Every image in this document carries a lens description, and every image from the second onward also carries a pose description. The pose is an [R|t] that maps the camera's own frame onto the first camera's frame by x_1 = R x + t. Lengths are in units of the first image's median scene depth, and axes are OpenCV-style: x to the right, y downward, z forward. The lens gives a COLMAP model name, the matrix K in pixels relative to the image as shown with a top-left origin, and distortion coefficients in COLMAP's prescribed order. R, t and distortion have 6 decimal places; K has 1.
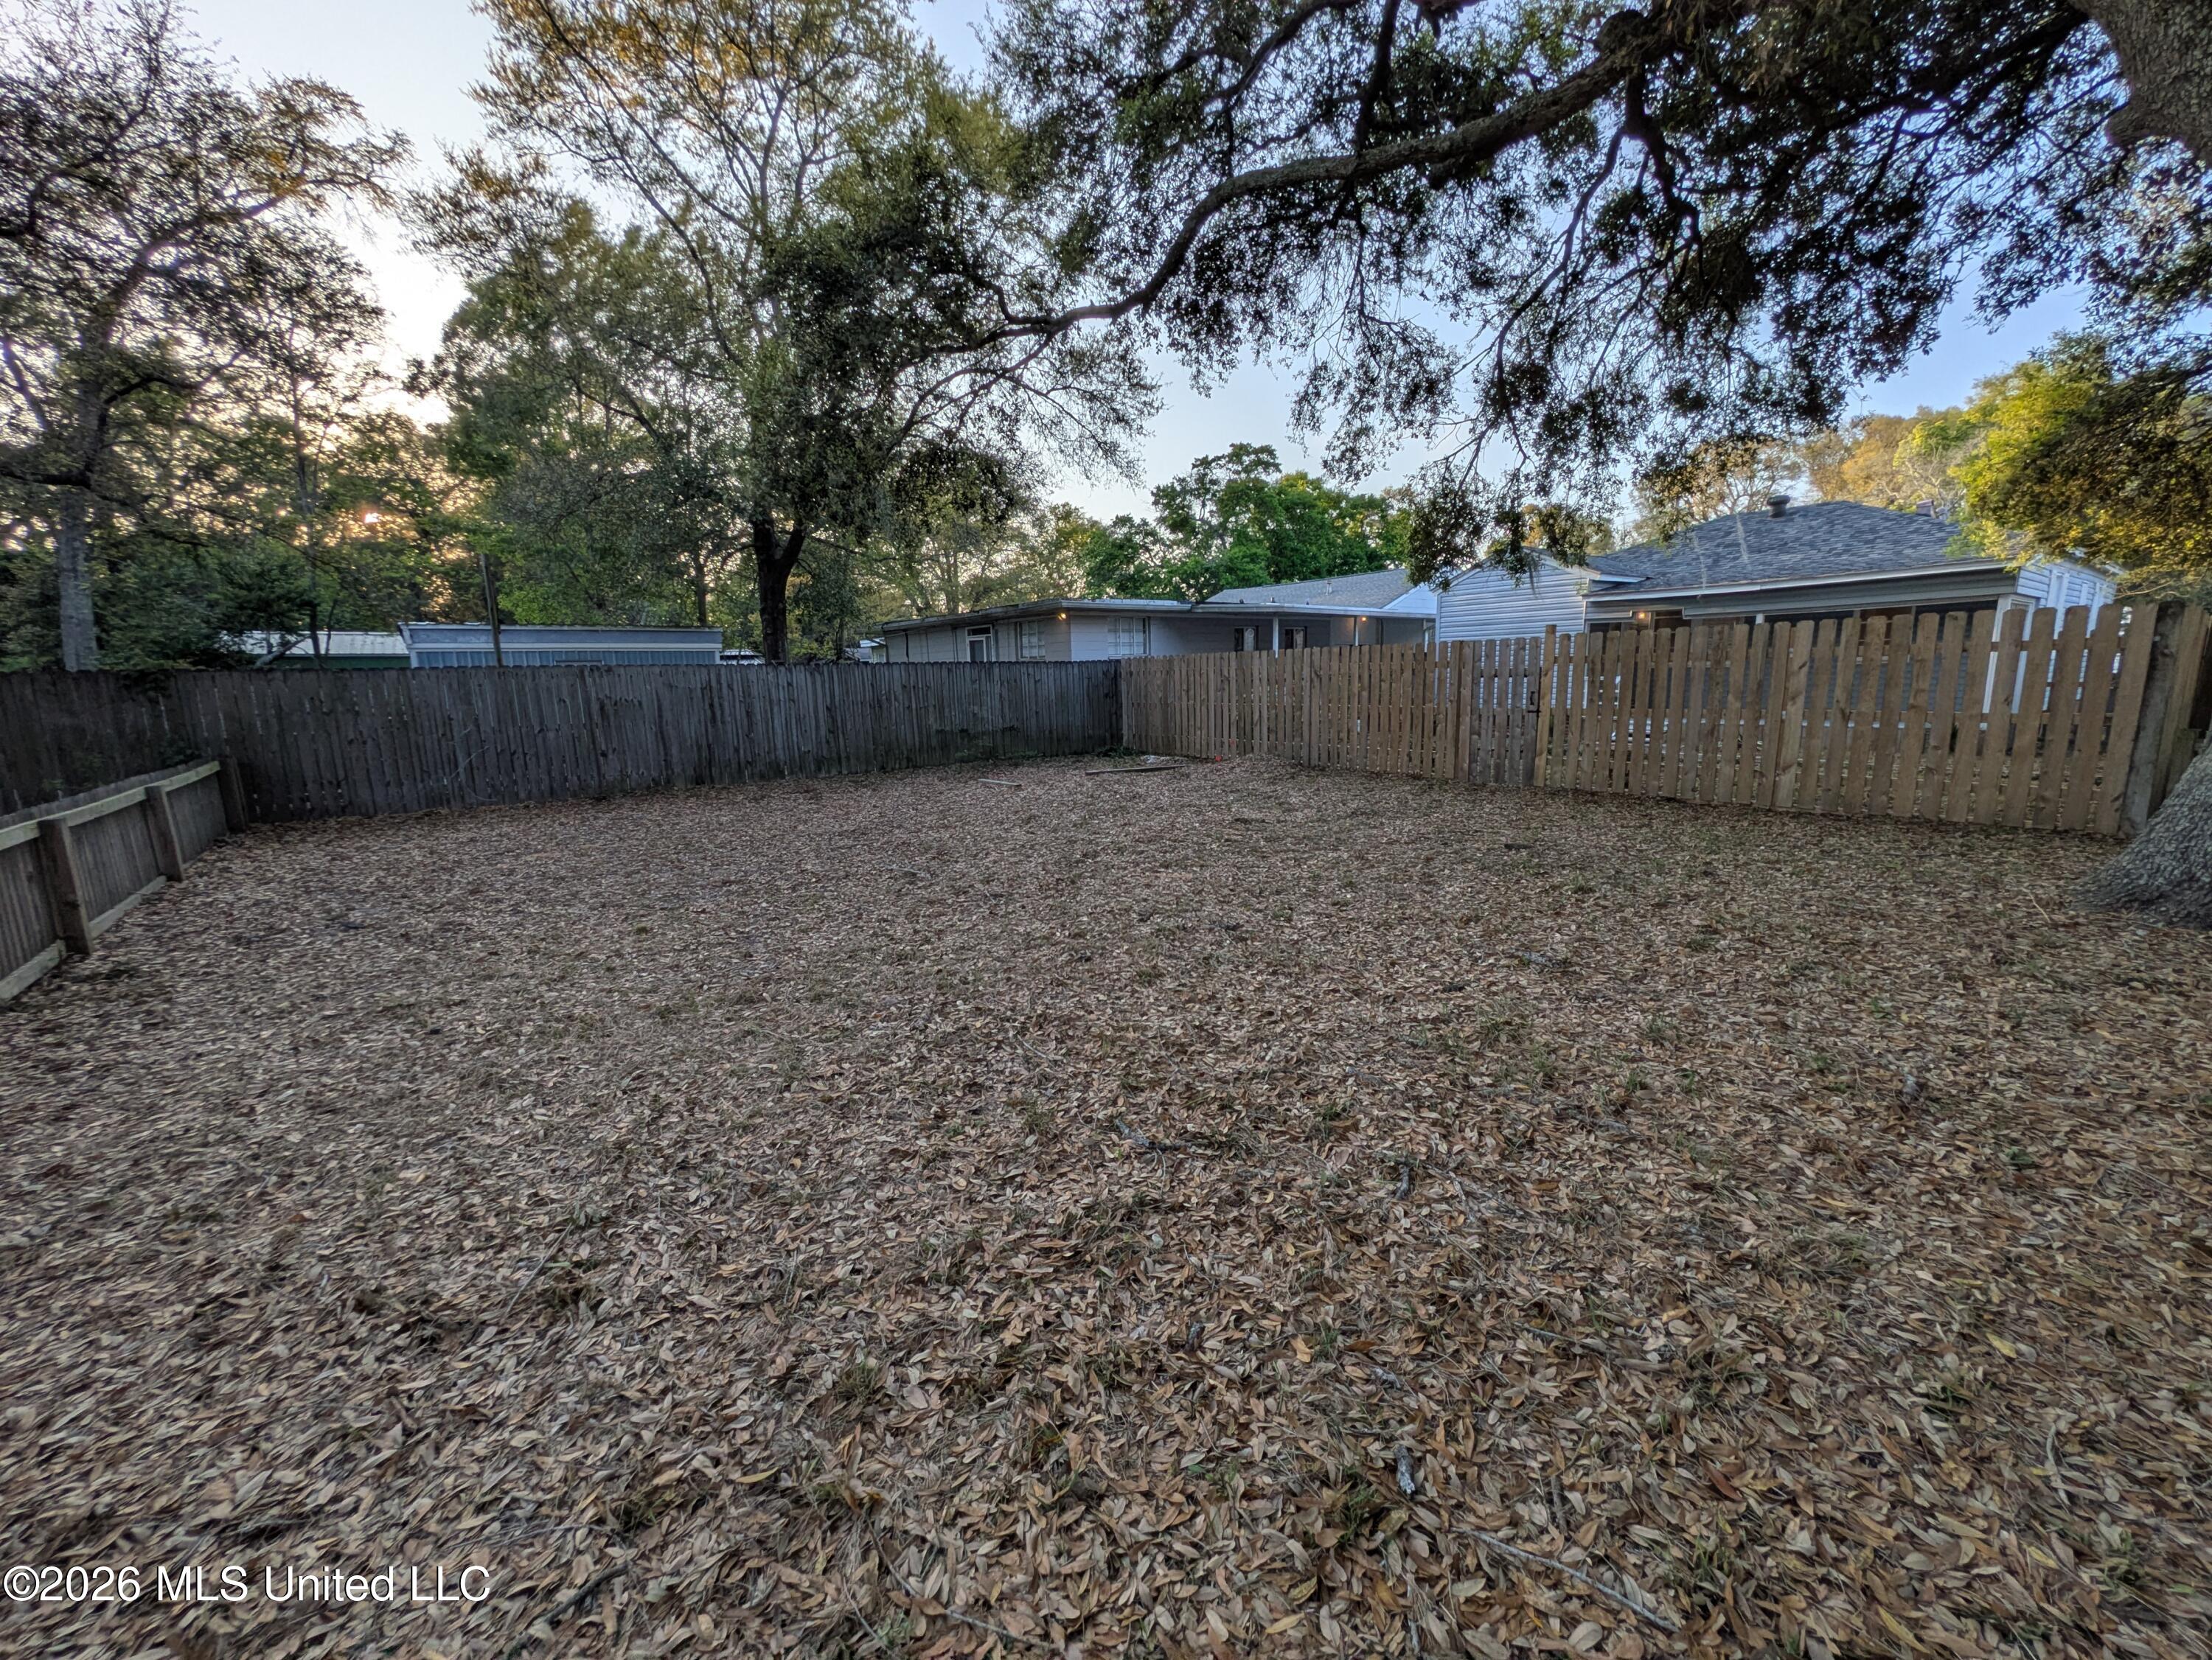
lens RADIAL K [[870.3, 0, 1099.5], [0, 870.3, 828.8], [0, 0, 1]] dist [-0.003223, 0.000688]
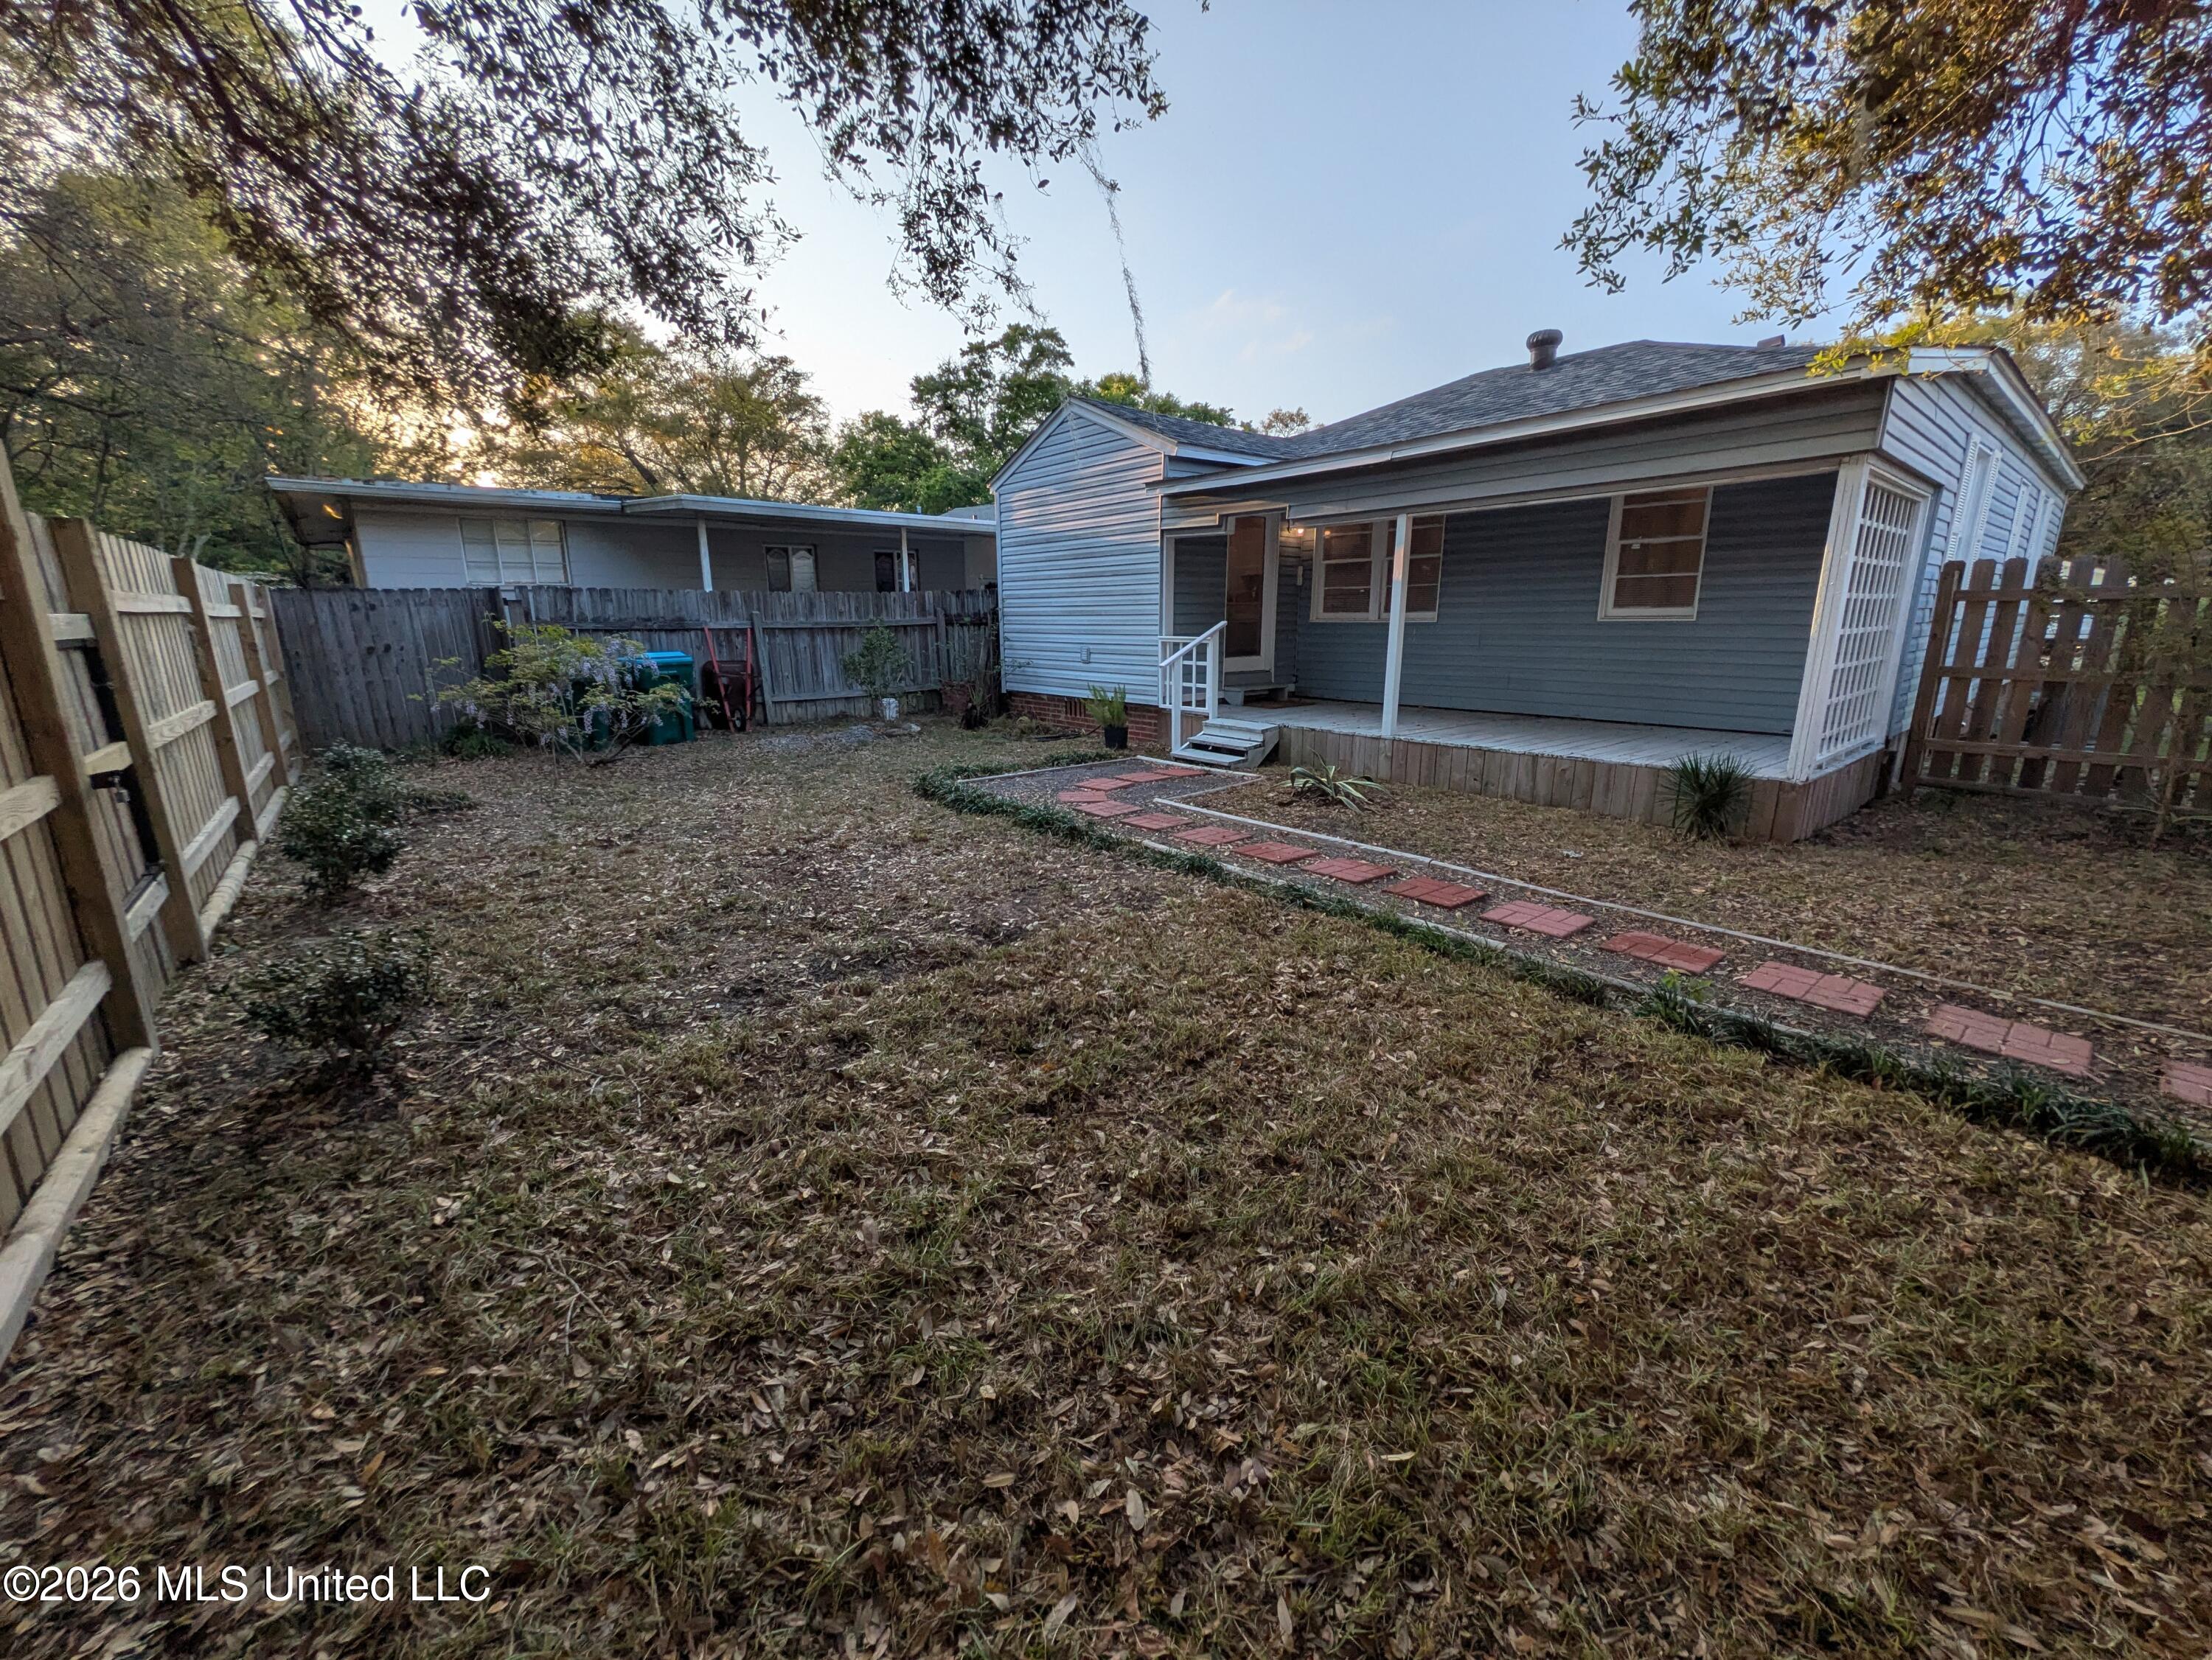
lens RADIAL K [[870.3, 0, 1114.9], [0, 870.3, 827.7], [0, 0, 1]] dist [-0.003223, 0.000688]
pose [[0.997486, 0.005608, 0.070638, 0.194967], [-0.009855, 0.998155, 0.059919, -0.034456], [-0.070172, -0.060465, 0.995701, 0.177244]]
